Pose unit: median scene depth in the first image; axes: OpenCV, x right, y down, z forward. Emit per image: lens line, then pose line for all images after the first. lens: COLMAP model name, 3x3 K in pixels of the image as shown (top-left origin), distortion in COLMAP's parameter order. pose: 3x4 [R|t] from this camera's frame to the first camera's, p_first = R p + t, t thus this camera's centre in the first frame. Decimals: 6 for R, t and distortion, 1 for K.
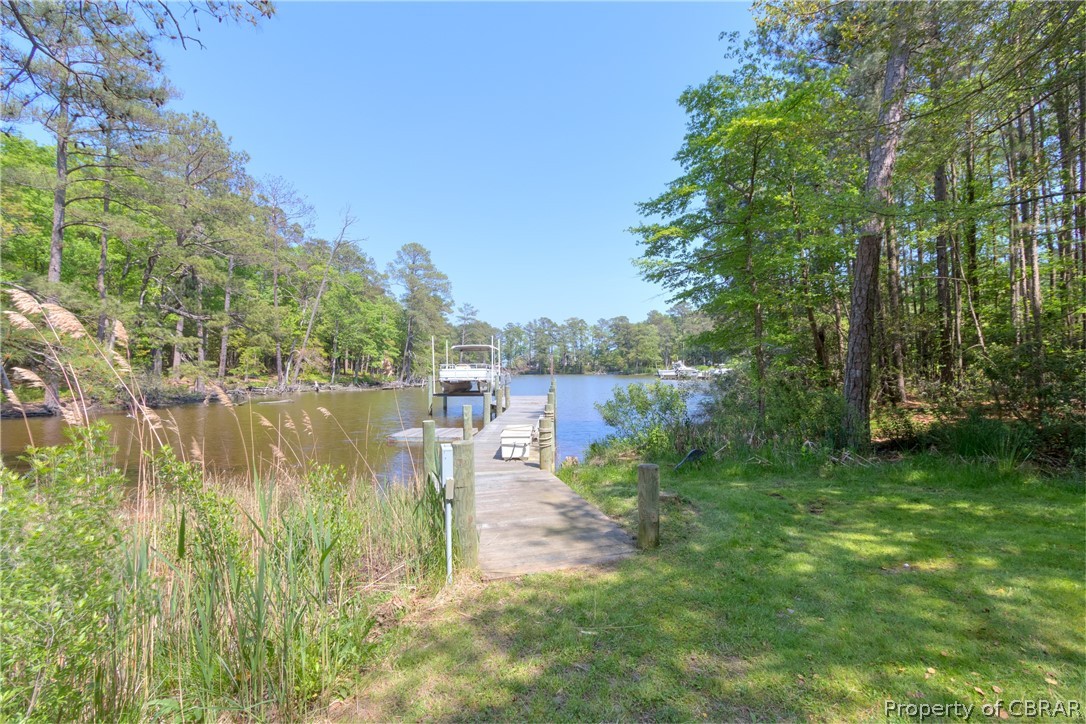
lens RADIAL K [[498.4, 0, 539.7], [0, 498.4, 364.1], [0, 0, 1]] dist [0.007158, -0.002867]
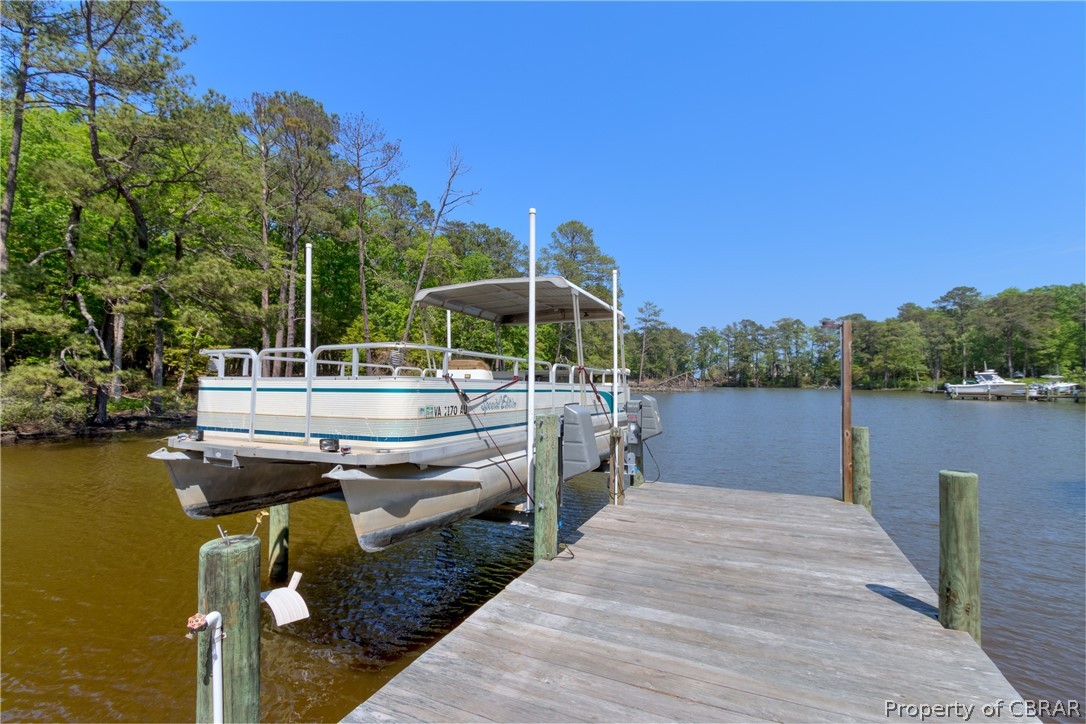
lens RADIAL K [[498.4, 0, 530.6], [0, 498.4, 364.8], [0, 0, 1]] dist [0.007158, -0.002867]
pose [[0.922486, -0.002245, -0.386024, -0.002441], [-0.005379, 0.999811, -0.018670, 0.000794], [0.385993, 0.019299, 0.922300, 0.090512]]
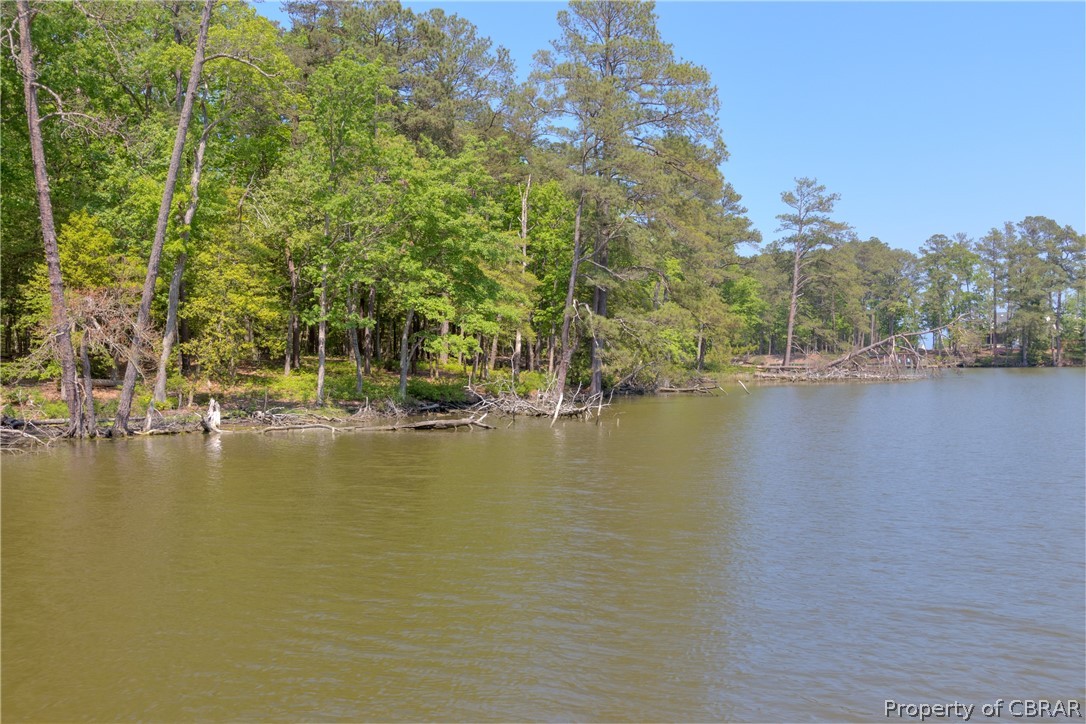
lens RADIAL K [[1048.9, 0, 520.8], [0, 1048.9, 364.5], [0, 0, 1]] dist [0.006994, 0.000000]
pose [[0.901853, -0.005237, -0.432012, 0.000572], [0.013299, 0.999789, 0.015641, 0.001099], [0.431839, -0.019851, 0.901732, 0.122227]]
